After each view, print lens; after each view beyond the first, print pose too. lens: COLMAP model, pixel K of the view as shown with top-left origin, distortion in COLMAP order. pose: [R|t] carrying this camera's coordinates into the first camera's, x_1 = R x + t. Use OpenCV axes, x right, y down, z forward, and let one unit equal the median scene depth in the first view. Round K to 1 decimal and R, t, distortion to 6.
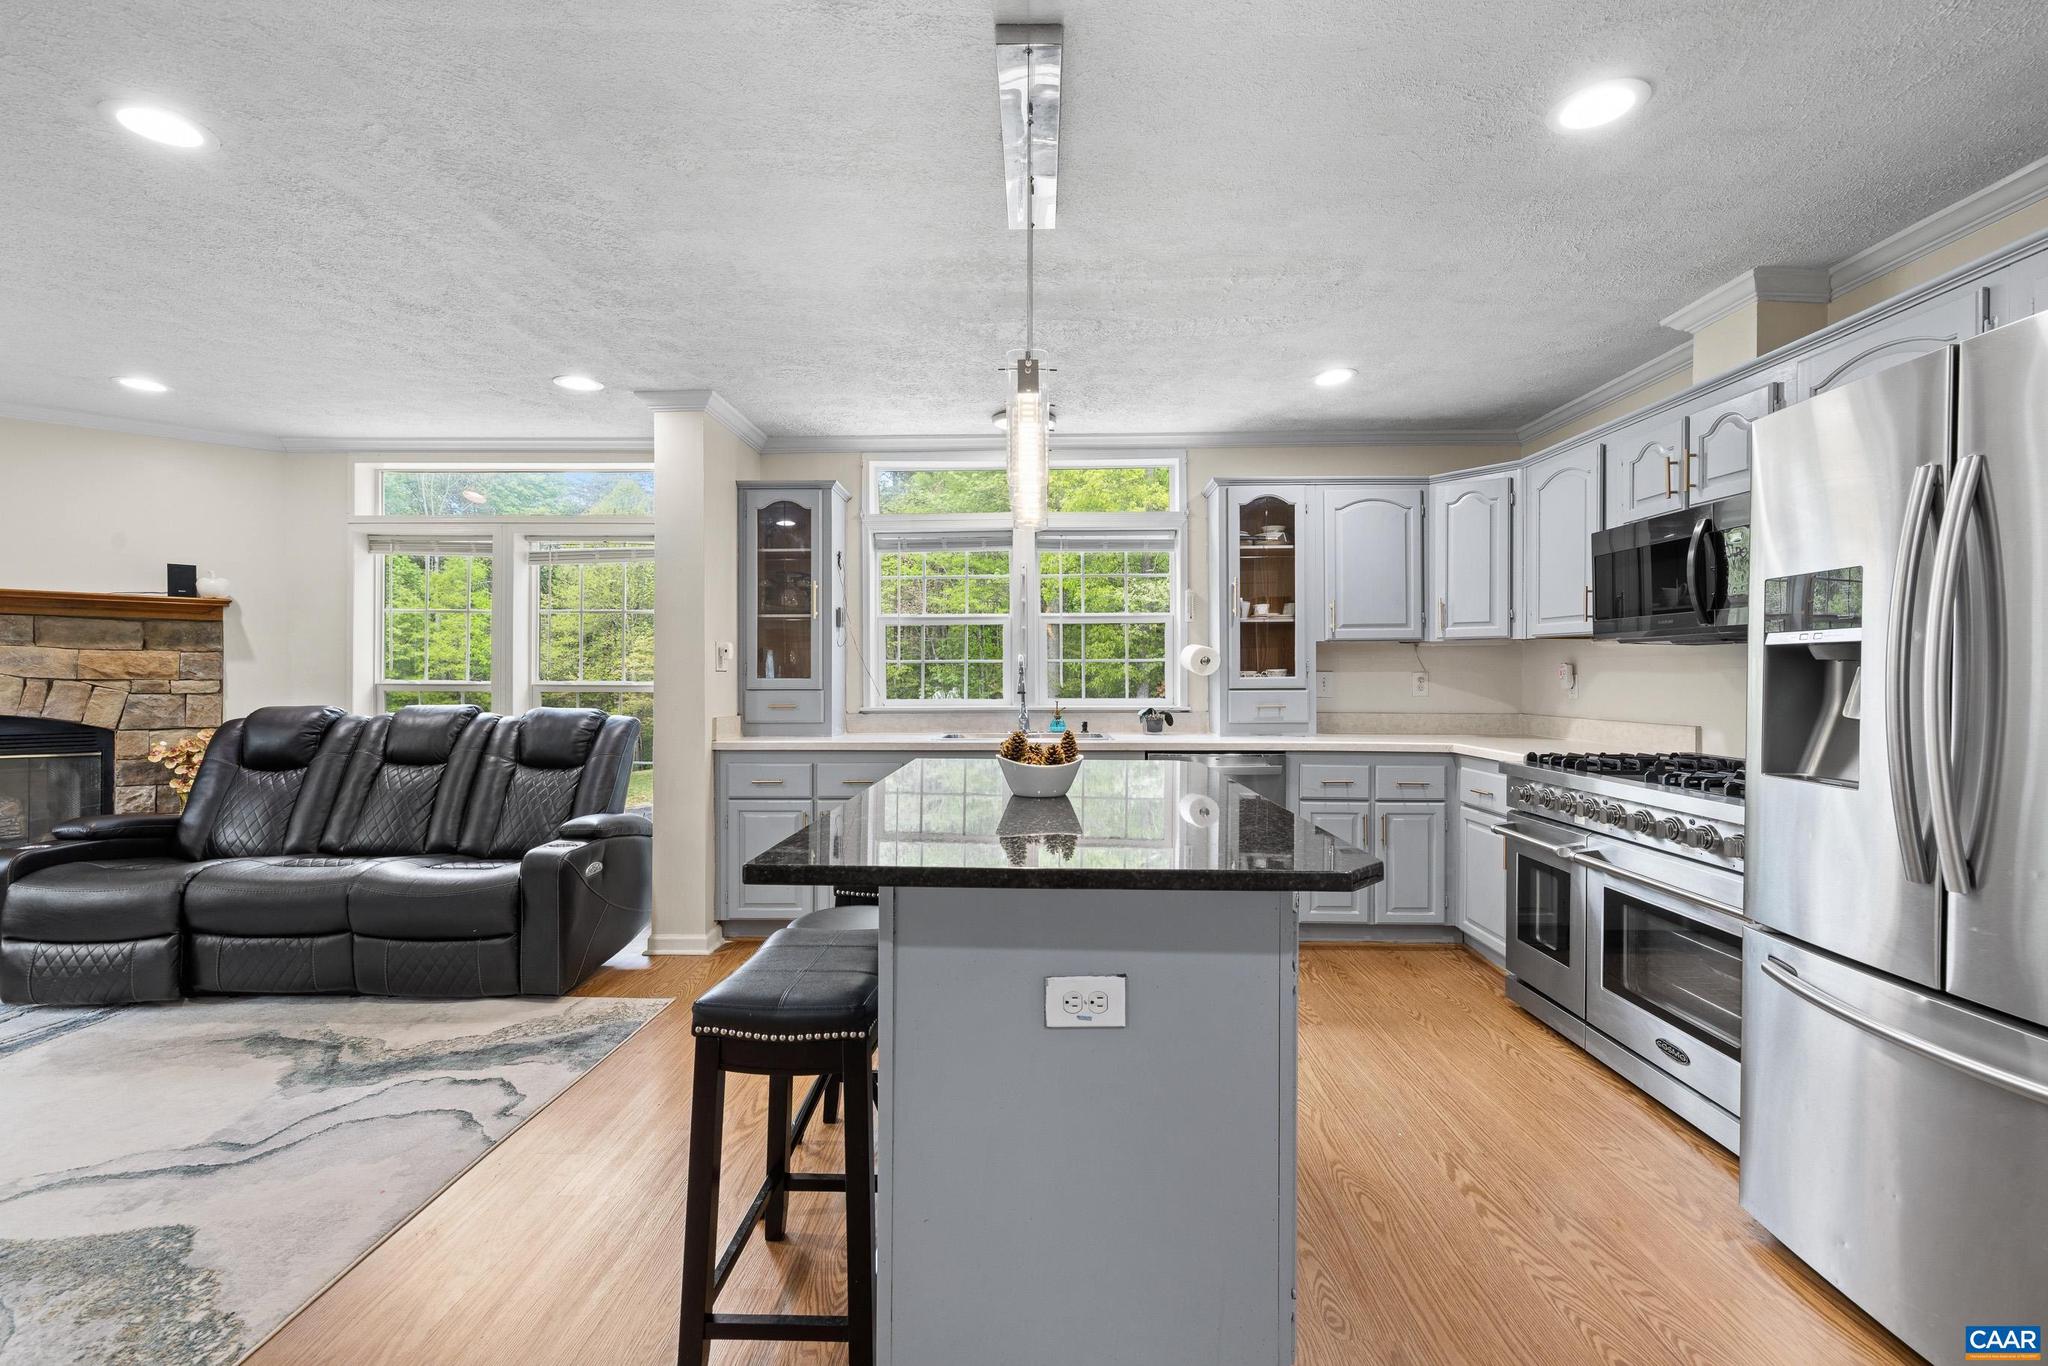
lens RADIAL K [[861.7, 0, 1026.6], [0, 861.7, 680.9], [0, 0, 1]] dist [0.001207, 0.001094]
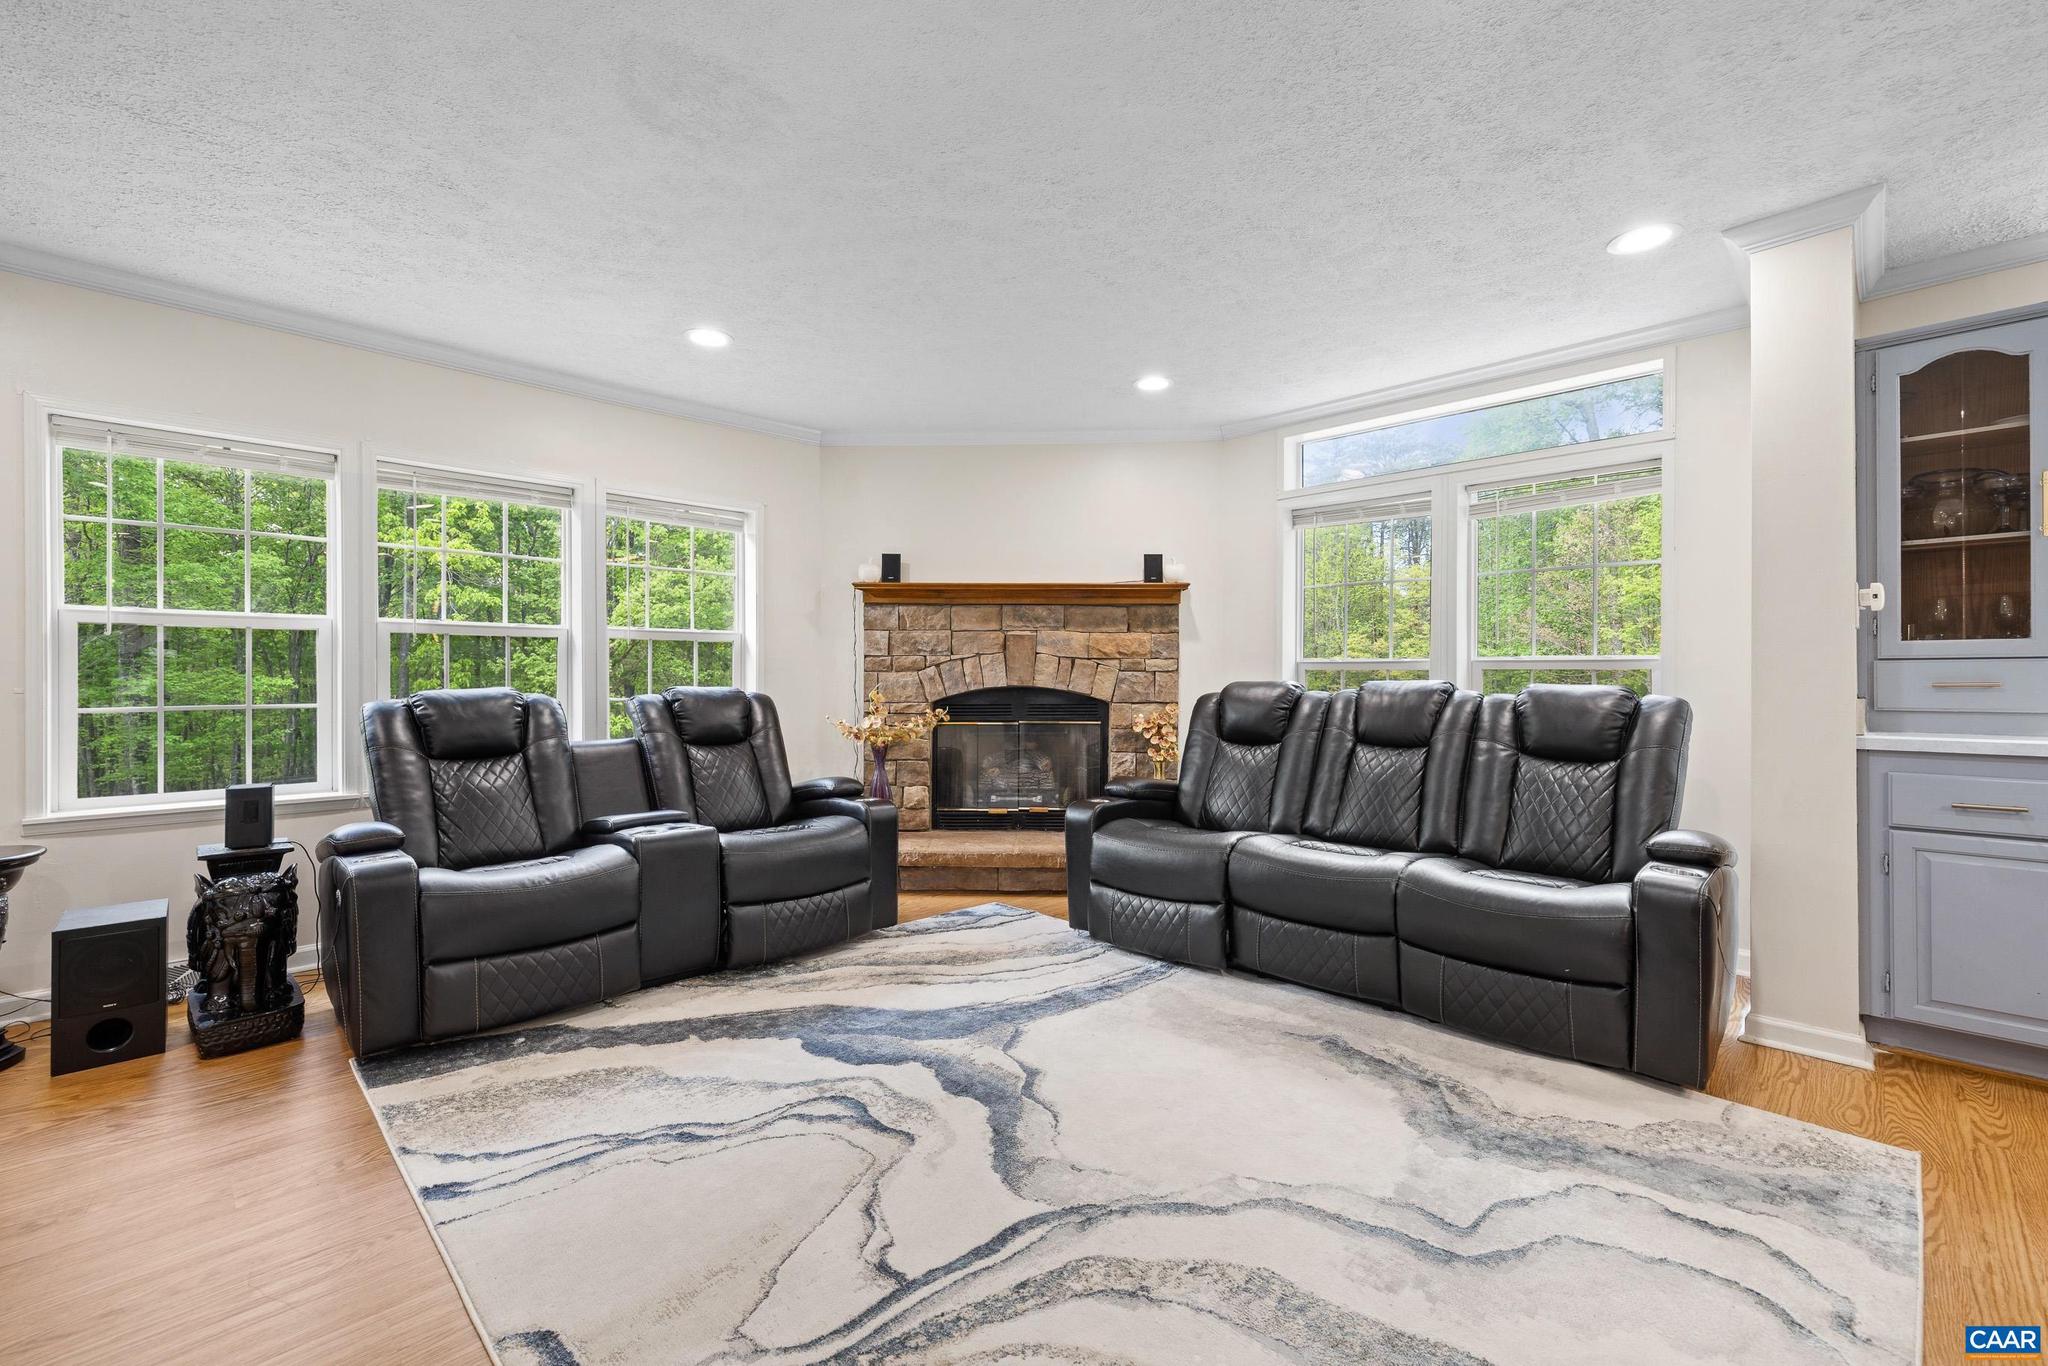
lens RADIAL K [[861.7, 0, 1028.5], [0, 861.7, 675.5], [0, 0, 1]] dist [0.001207, 0.001094]
pose [[0.725443, -0.002608, -0.688277, -0.349397], [-0.001462, 0.999985, -0.005330, 0.027510], [0.688280, 0.004873, 0.725429, 0.095865]]
